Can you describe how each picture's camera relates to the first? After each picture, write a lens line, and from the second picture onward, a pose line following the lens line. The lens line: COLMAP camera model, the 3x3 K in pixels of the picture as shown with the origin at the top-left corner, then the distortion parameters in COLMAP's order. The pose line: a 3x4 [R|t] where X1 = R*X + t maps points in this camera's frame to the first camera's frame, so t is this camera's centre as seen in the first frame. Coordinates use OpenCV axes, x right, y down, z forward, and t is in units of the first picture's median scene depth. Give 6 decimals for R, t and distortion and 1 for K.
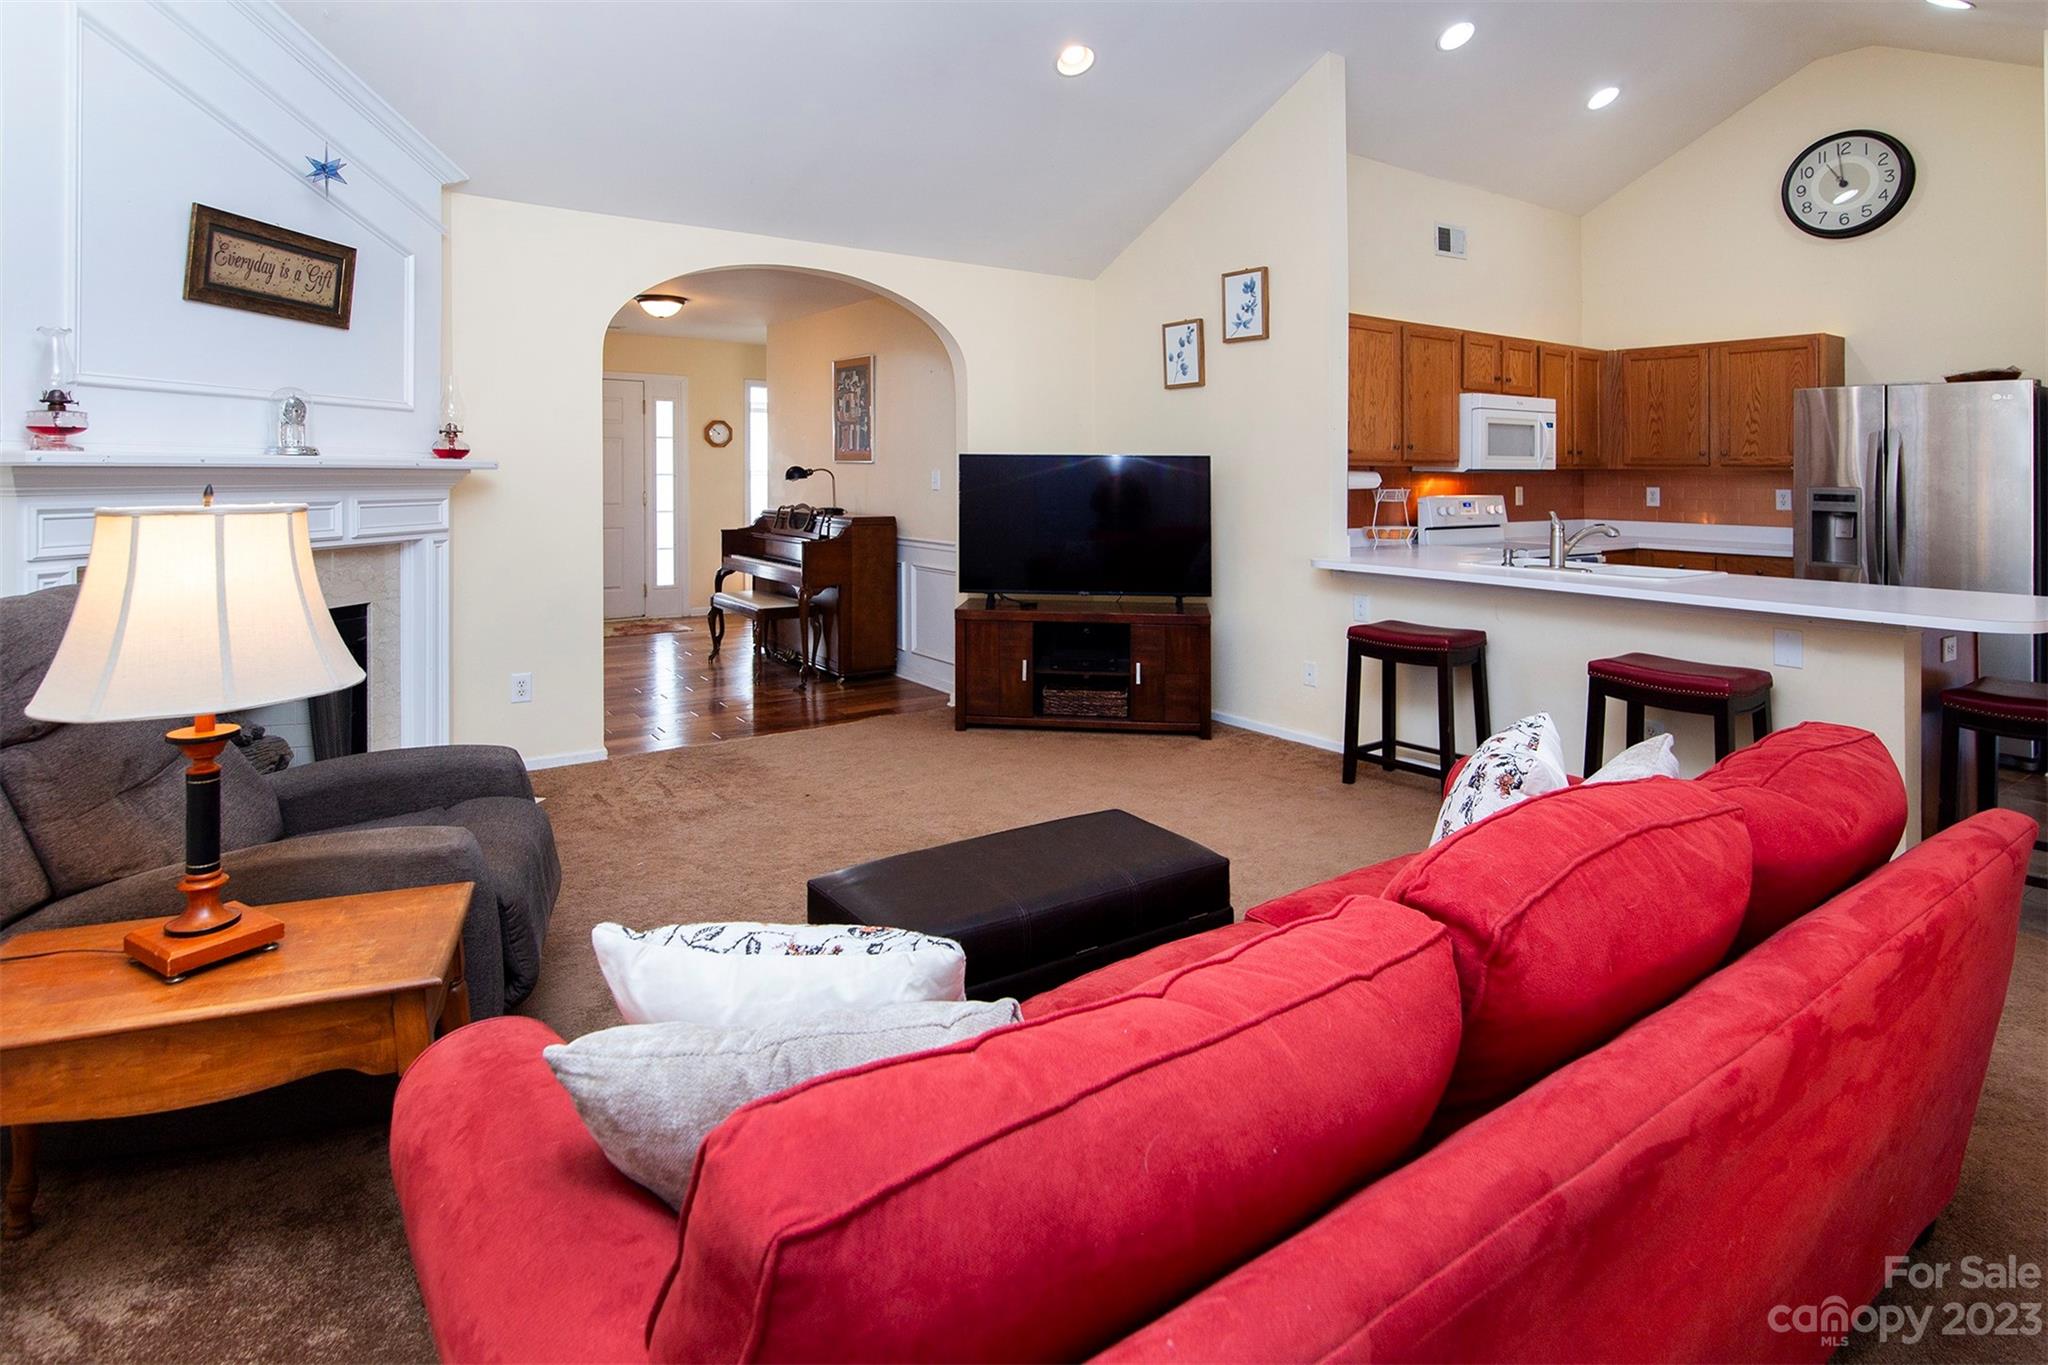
lens RADIAL K [[1082.5, 0, 980.9], [0, 1082.5, 449.6], [0, 0, 1]] dist [0.002142, 0.000819]
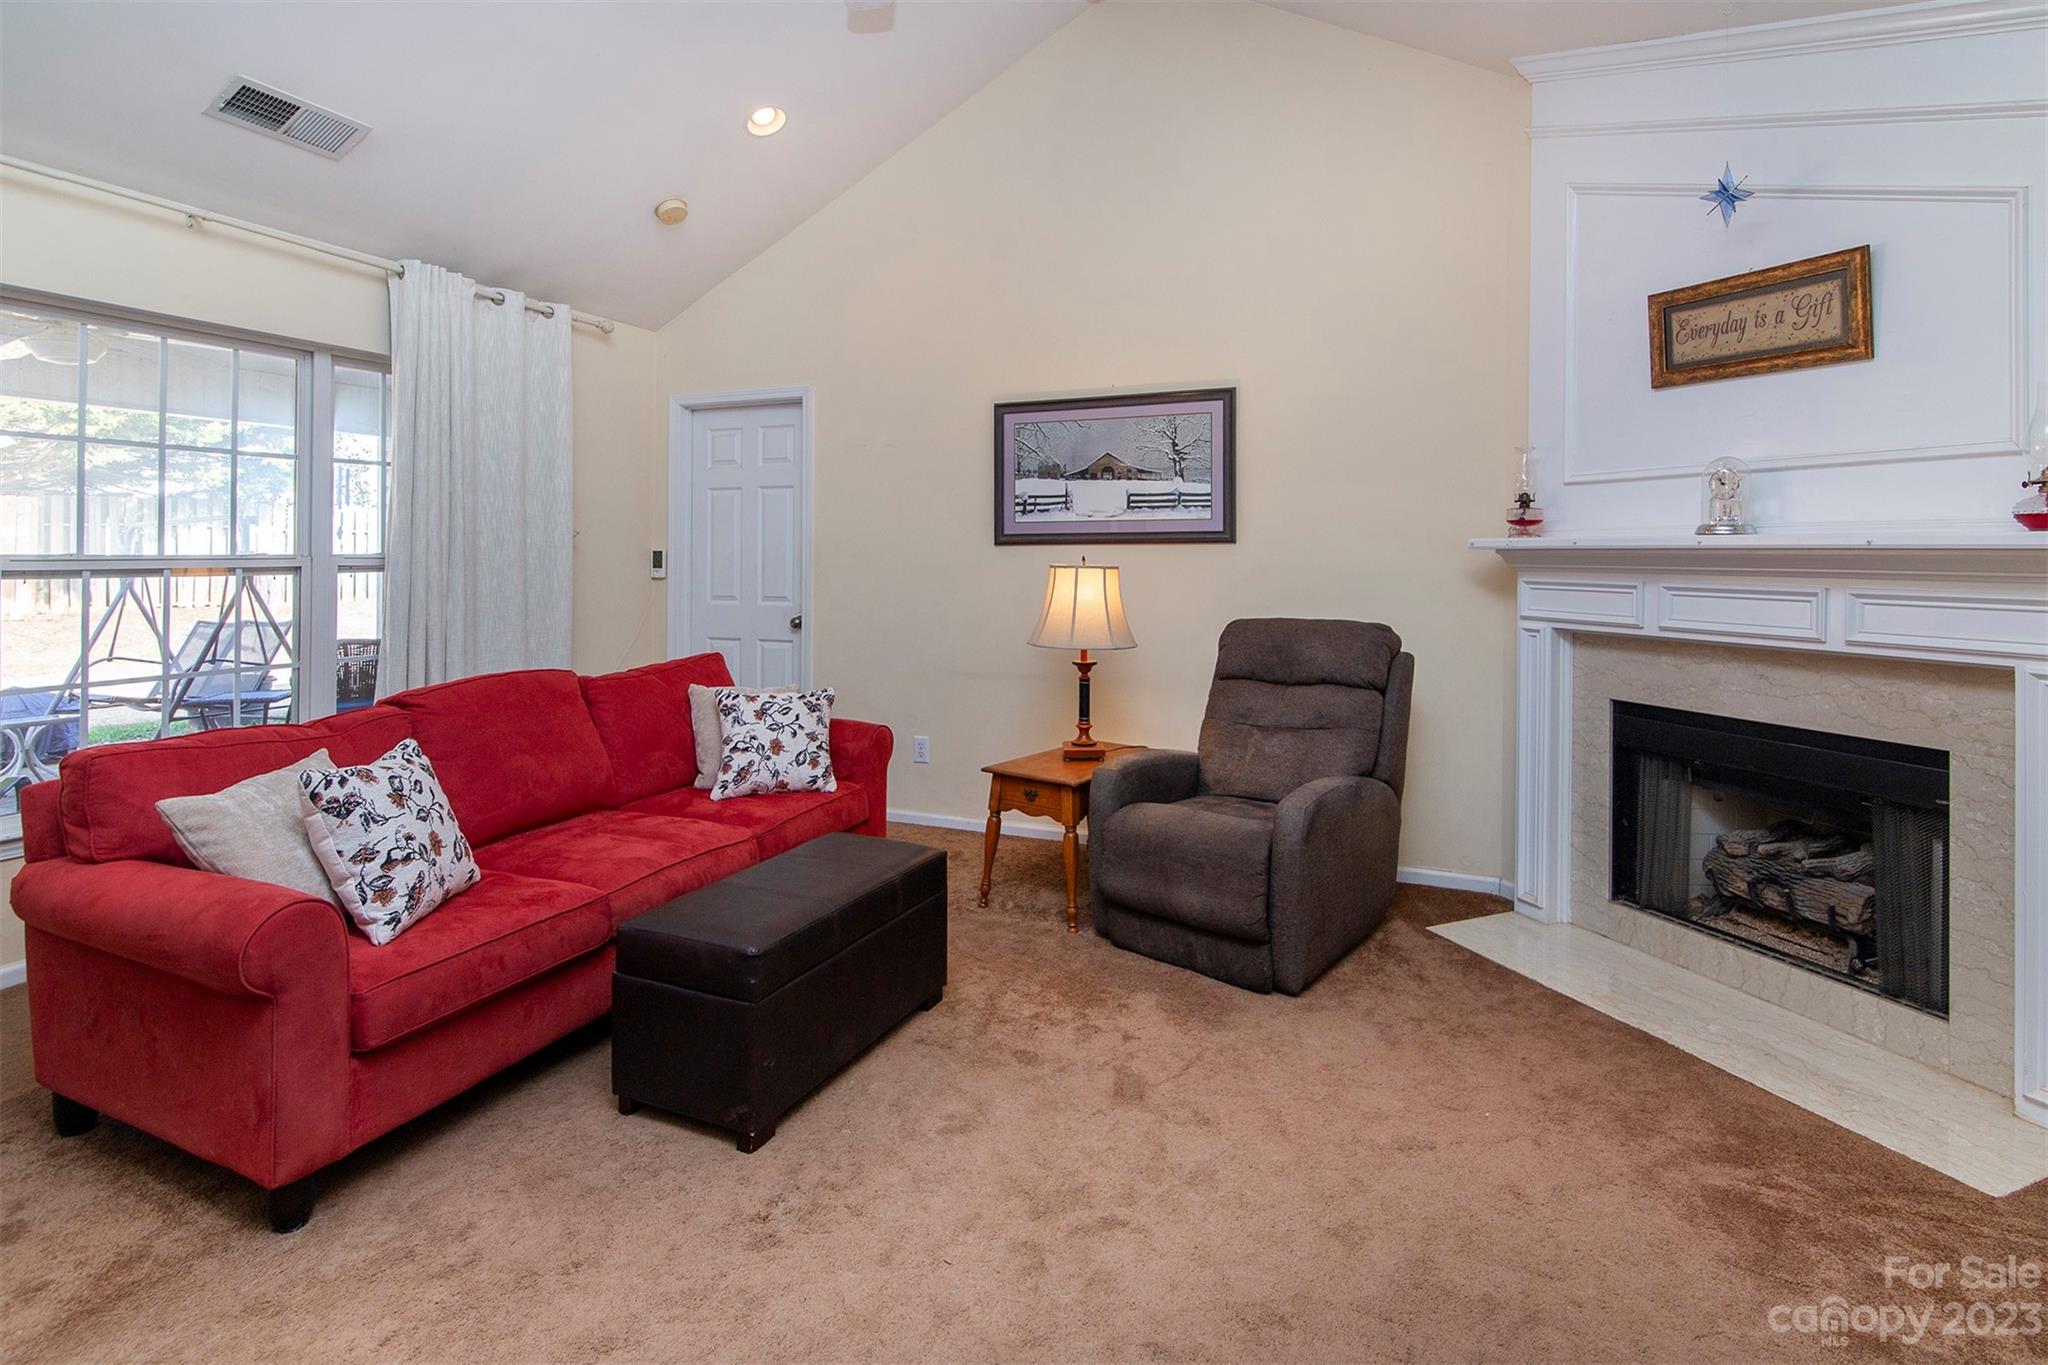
lens RADIAL K [[987.2, 0, 1024.8], [0, 987.2, 544.5], [0, 0, 1]] dist [-0.001636, 0.000201]
pose [[-0.839152, -0.014762, -0.543696, 0.176696], [0.001195, 0.999579, -0.028983, 0.023265], [0.543895, -0.024971, -0.838781, 0.883227]]
